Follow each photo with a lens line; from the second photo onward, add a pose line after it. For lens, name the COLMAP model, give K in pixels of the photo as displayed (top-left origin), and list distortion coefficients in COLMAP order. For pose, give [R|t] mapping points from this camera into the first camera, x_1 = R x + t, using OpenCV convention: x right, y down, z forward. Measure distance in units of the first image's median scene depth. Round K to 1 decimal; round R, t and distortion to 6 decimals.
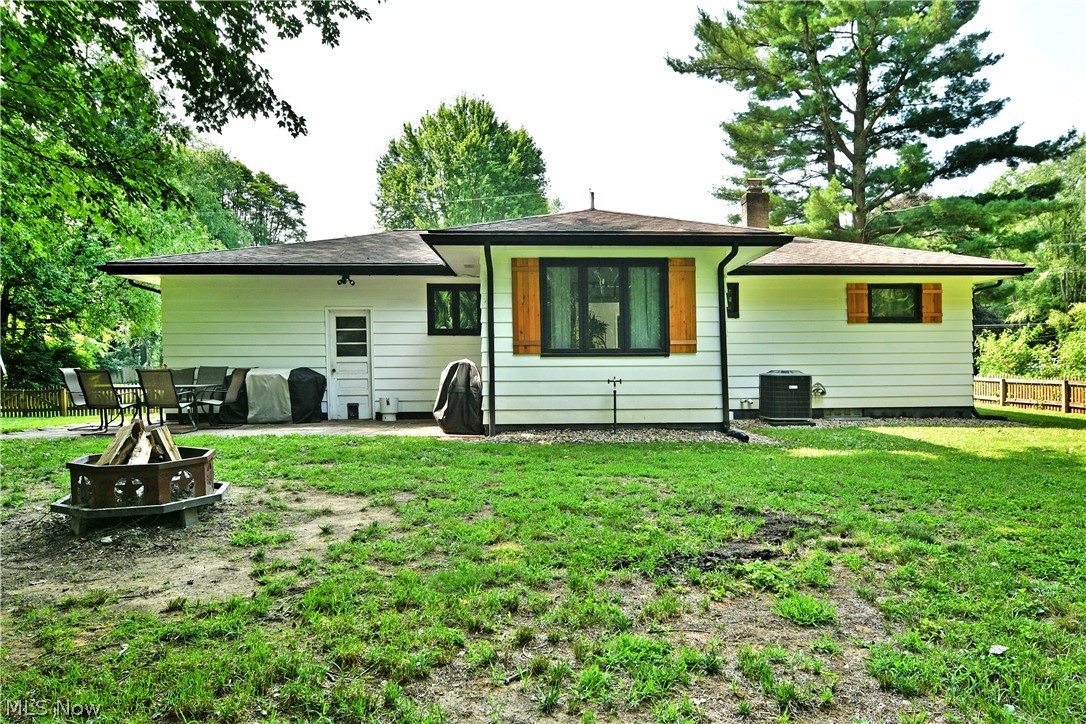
lens RADIAL K [[703.8, 0, 543.0], [0, 703.8, 362.0], [0, 0, 1]] dist [-0.003750, -0.001418]
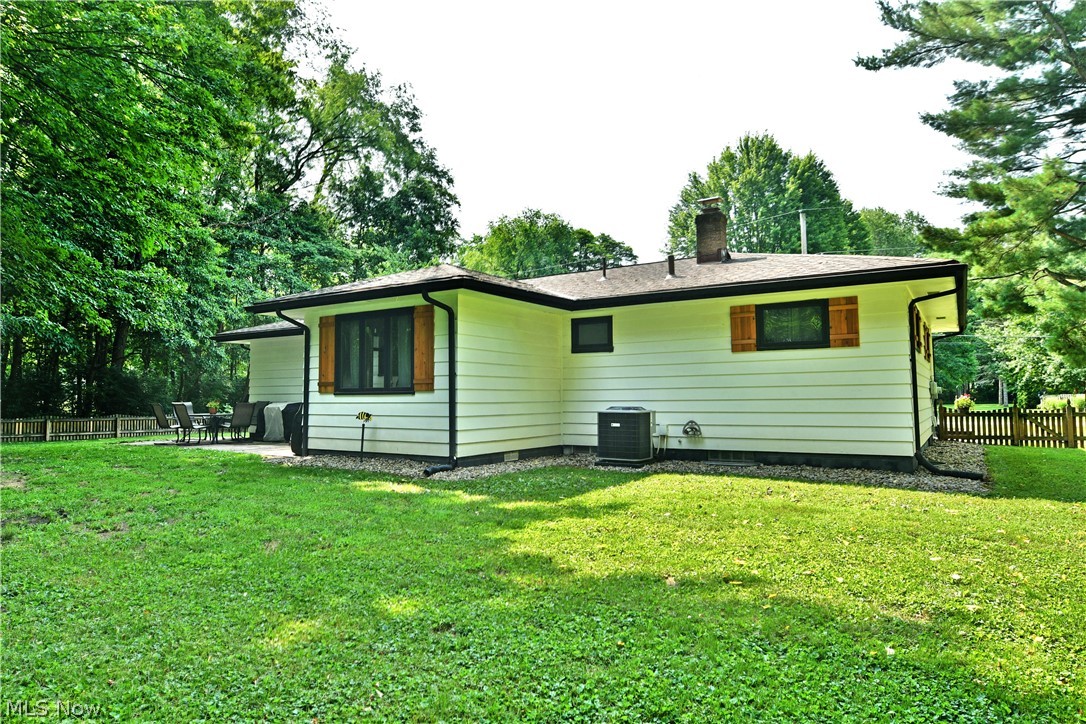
lens RADIAL K [[659.5, 0, 543.1], [0, 659.5, 349.0], [0, 0, 1]] dist [-0.018704, -0.003603]
pose [[0.807529, -0.044091, -0.588177, 0.718773], [0.006204, 0.997782, -0.066278, -0.006662], [0.589795, 0.049872, 0.806012, 0.208229]]
